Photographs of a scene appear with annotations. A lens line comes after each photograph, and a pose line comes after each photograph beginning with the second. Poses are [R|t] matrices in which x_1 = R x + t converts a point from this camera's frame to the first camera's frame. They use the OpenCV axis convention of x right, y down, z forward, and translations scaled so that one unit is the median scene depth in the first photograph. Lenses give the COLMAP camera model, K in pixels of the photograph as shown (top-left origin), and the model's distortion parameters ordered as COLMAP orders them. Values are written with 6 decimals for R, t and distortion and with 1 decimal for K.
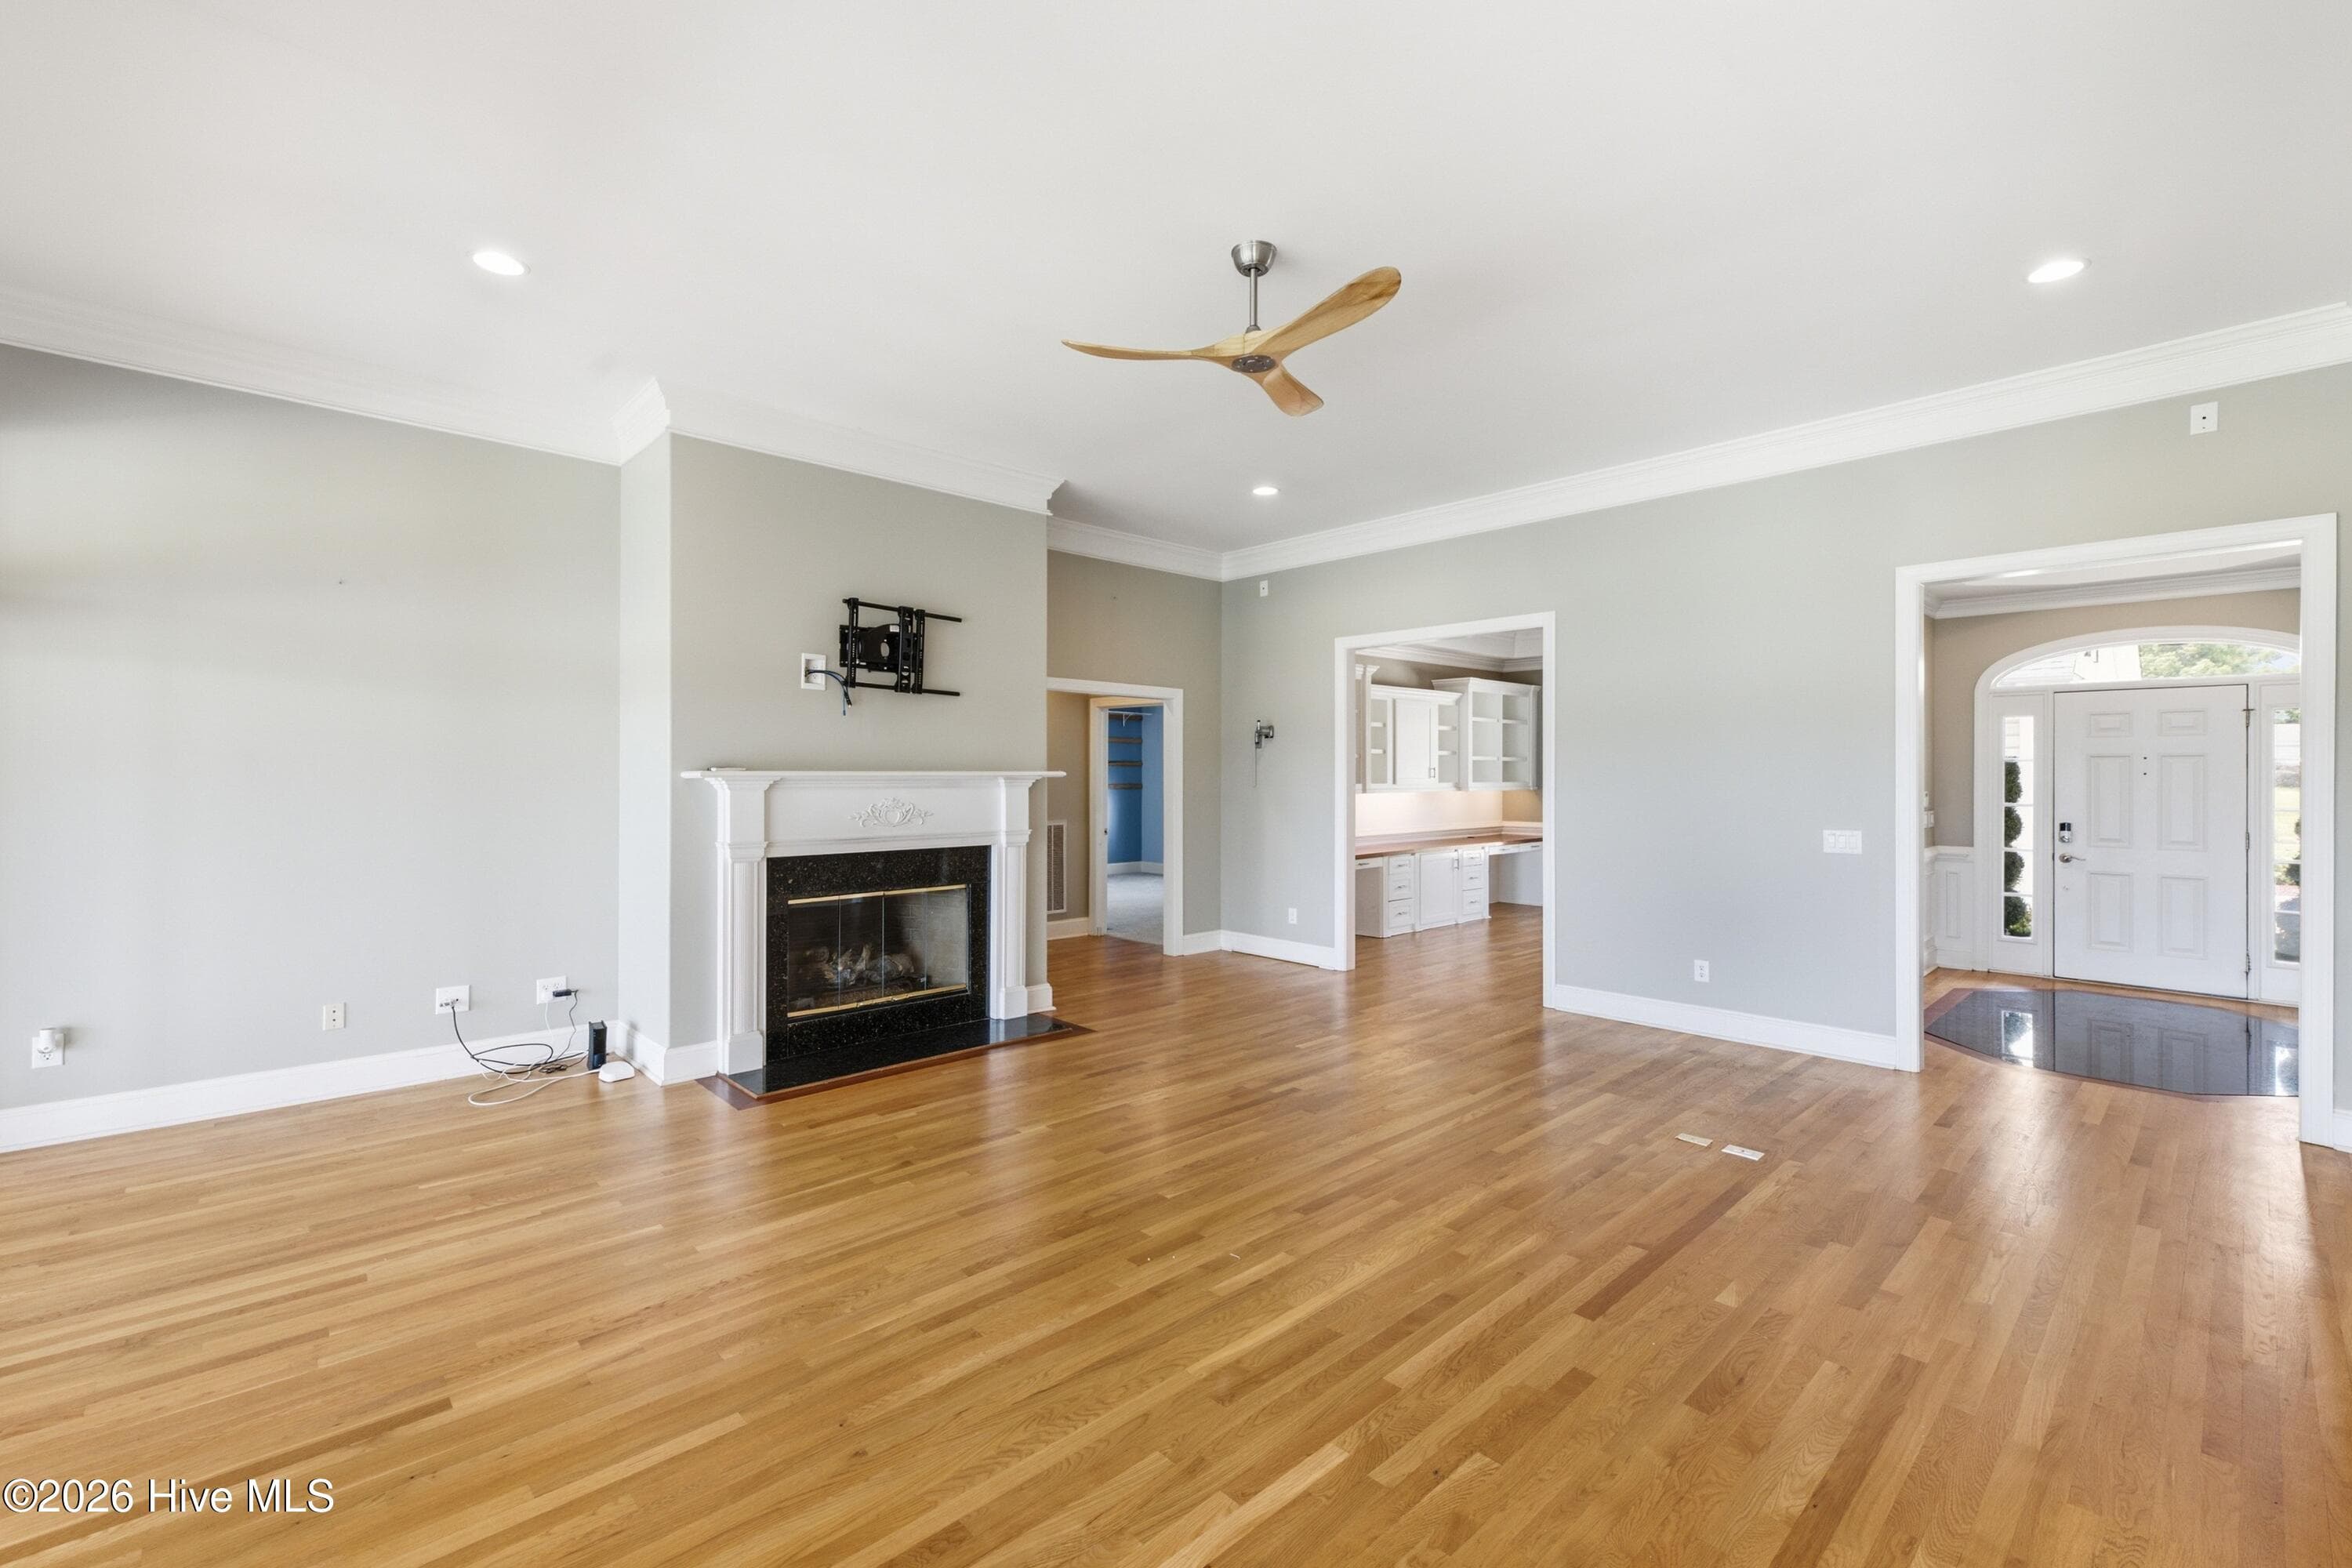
lens RADIAL K [[987.0, 0, 1166.2], [0, 987.0, 783.7], [0, 0, 1]] dist [0.018476, 0.000187]
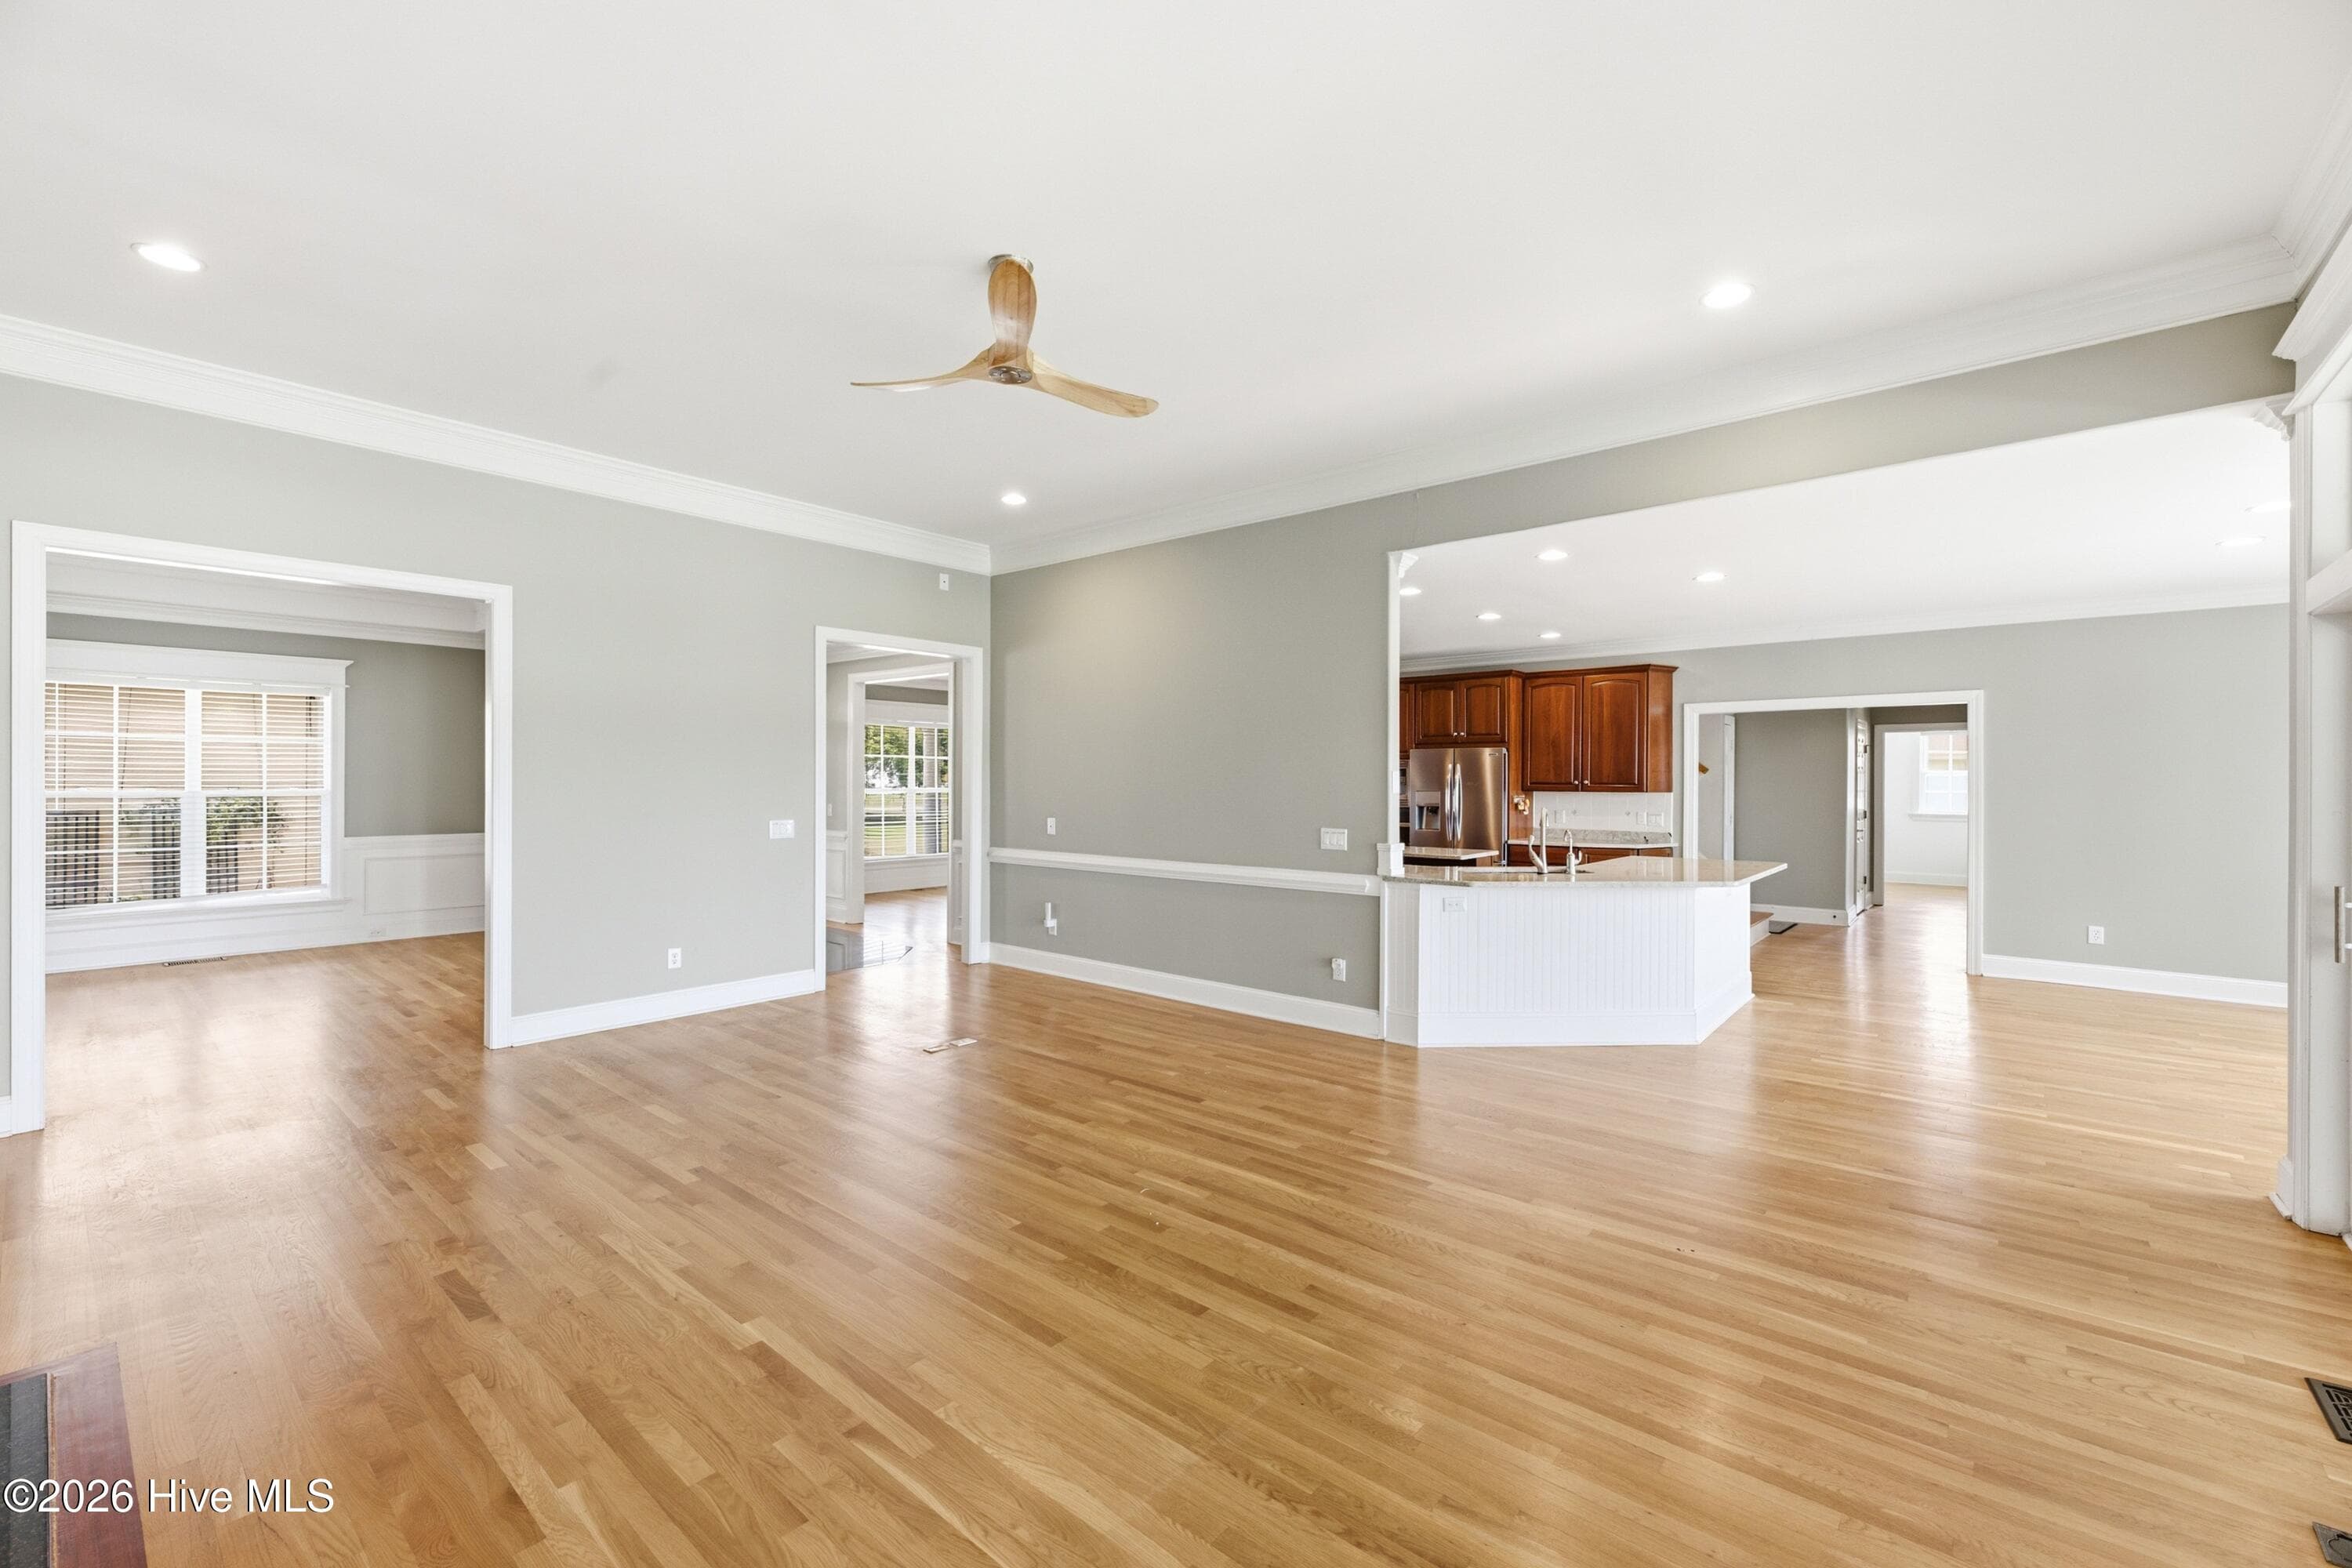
lens RADIAL K [[987.0, 0, 1165.6], [0, 987.0, 780.5], [0, 0, 1]] dist [0.018476, 0.000187]
pose [[-0.109653, -0.000336, 0.993970, -1.105176], [0.002011, 0.999998, 0.000560, -0.006164], [-0.993968, 0.002060, -0.109652, 1.116352]]
